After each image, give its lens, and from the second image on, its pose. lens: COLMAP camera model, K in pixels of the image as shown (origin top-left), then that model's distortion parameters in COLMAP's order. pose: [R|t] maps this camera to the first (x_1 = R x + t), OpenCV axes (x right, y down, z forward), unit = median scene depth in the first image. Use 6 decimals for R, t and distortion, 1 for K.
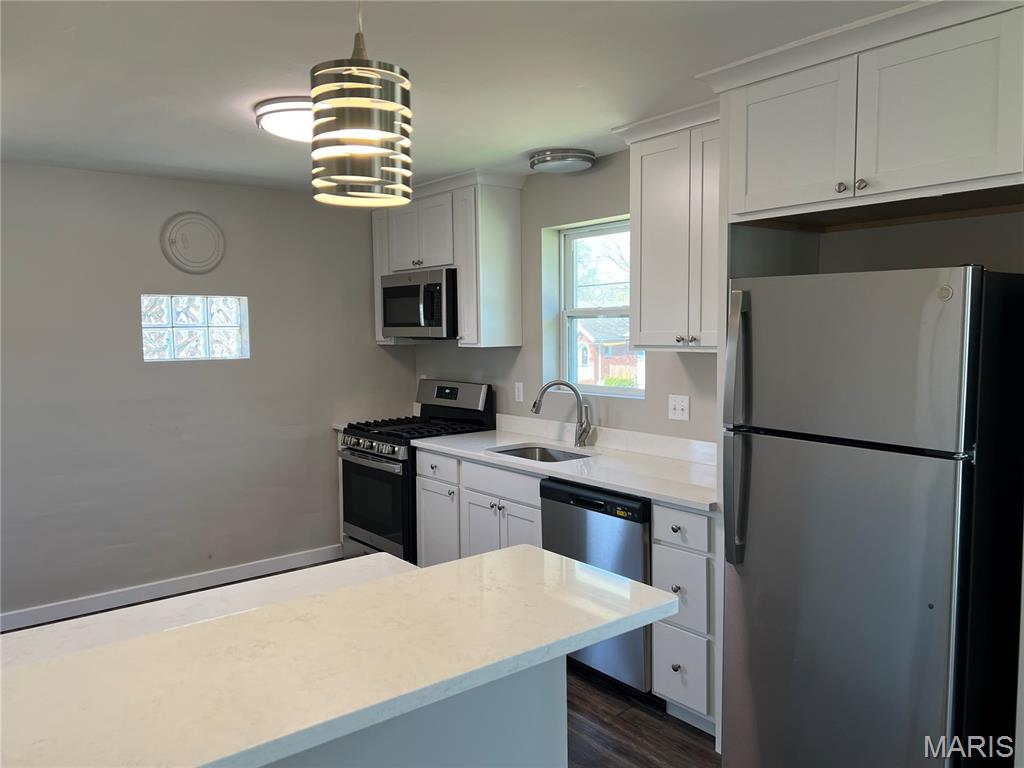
lens RADIAL K [[763.7, 0, 508.2], [0, 763.7, 387.0], [0, 0, 1]] dist [0.034560, -0.024661]
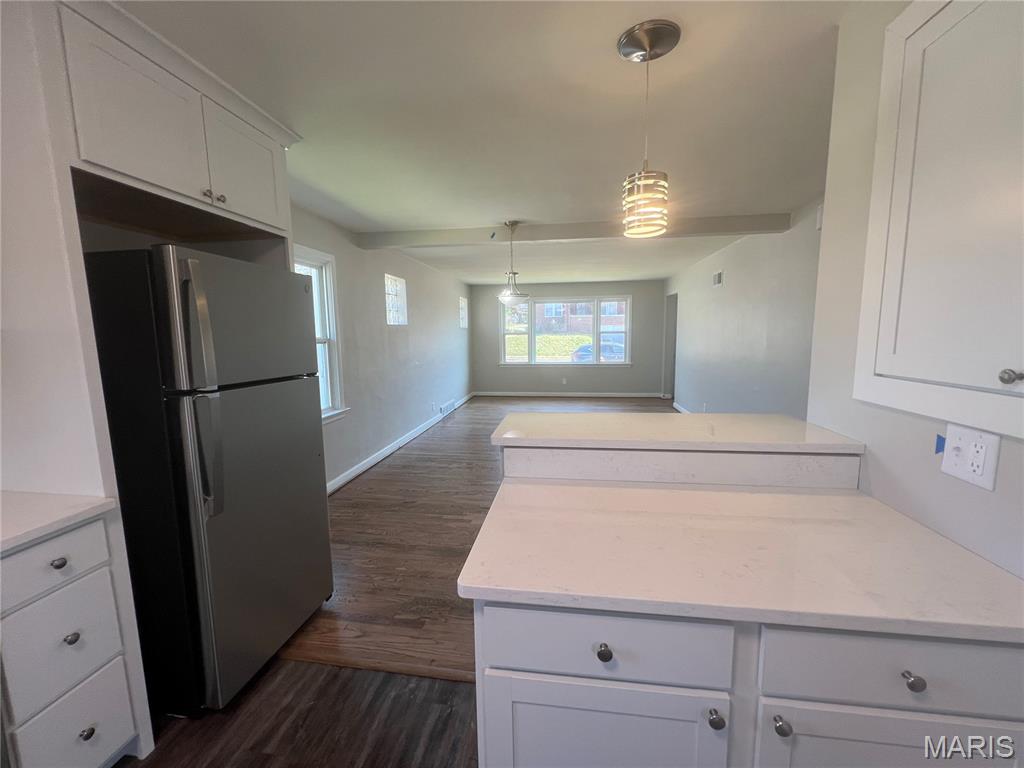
lens RADIAL K [[409.7, 0, 510.6], [0, 409.7, 384.7], [0, 0, 1]] dist [0.000238, -0.000190]
pose [[-0.689597, -0.070496, 0.720754, -0.227004], [0.079819, 0.981789, 0.172395, -0.011154], [-0.719782, 0.176412, -0.671411, 0.592259]]
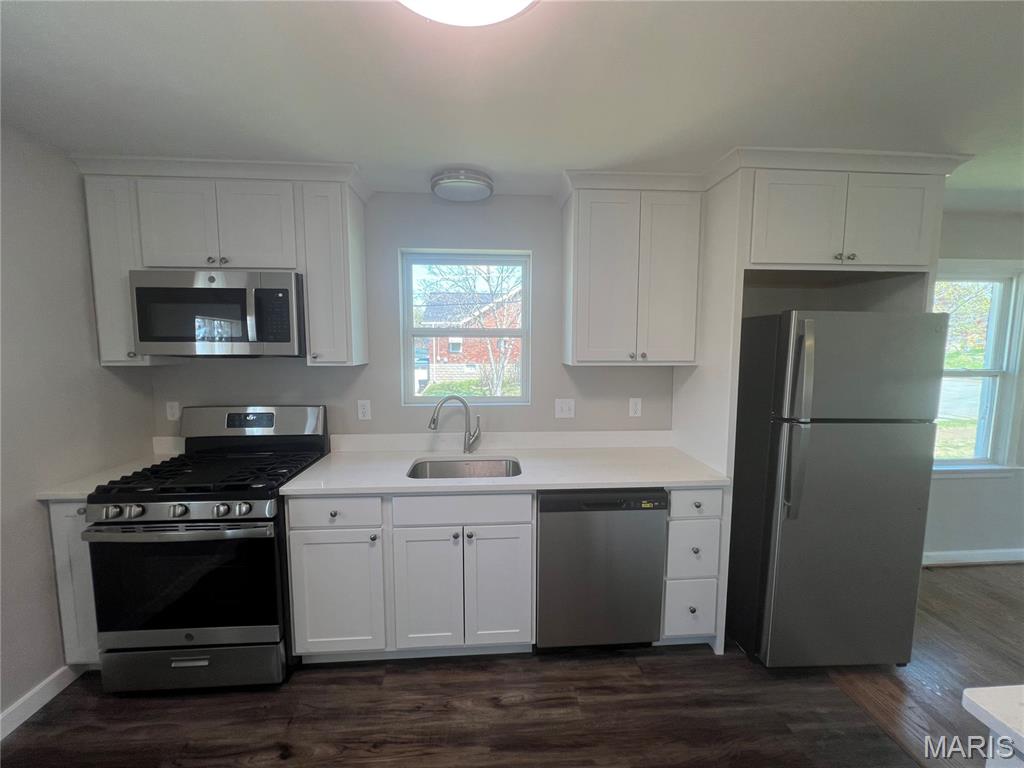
lens RADIAL K [[409.7, 0, 511.3], [0, 409.7, 382.4], [0, 0, 1]] dist [0.000238, -0.000190]
pose [[0.560822, -0.063573, 0.825492, -0.323594], [0.056283, 0.997669, 0.038595, -0.039617], [-0.826021, 0.024816, 0.563092, 0.557609]]
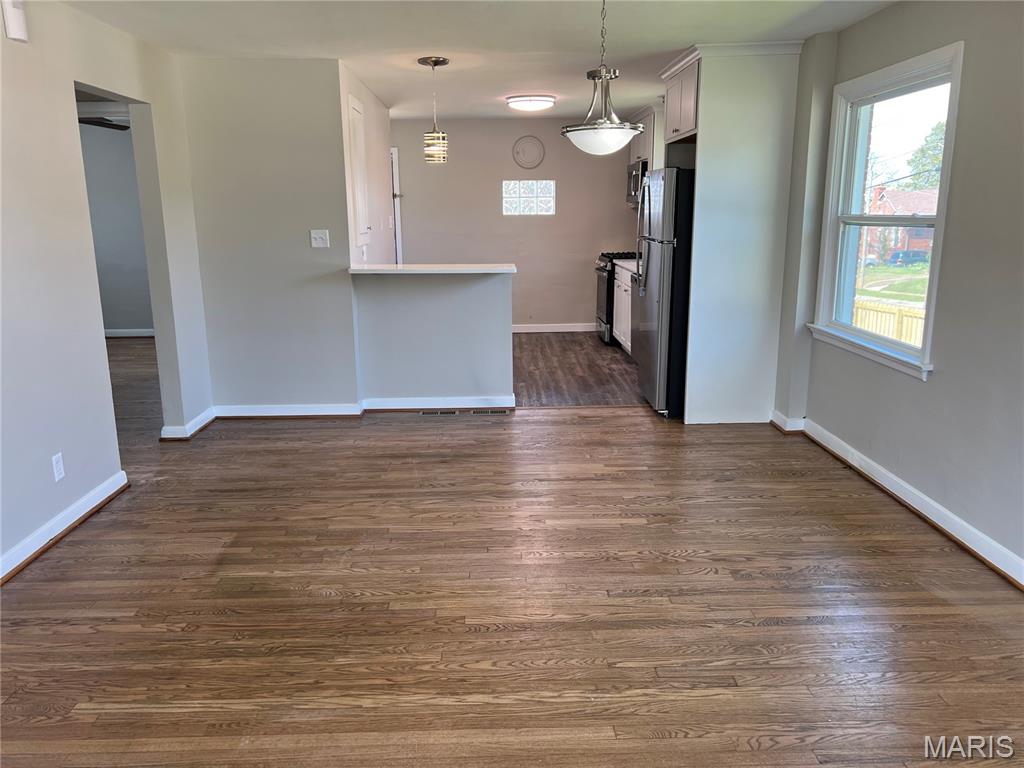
lens RADIAL K [[763.7, 0, 507.6], [0, 763.7, 381.2], [0, 0, 1]] dist [0.034560, -0.024661]
pose [[0.801515, 0.135055, -0.582524, 0.763955], [-0.047060, 0.985386, 0.163704, 0.067137], [0.596120, -0.103797, 0.796158, -0.635357]]
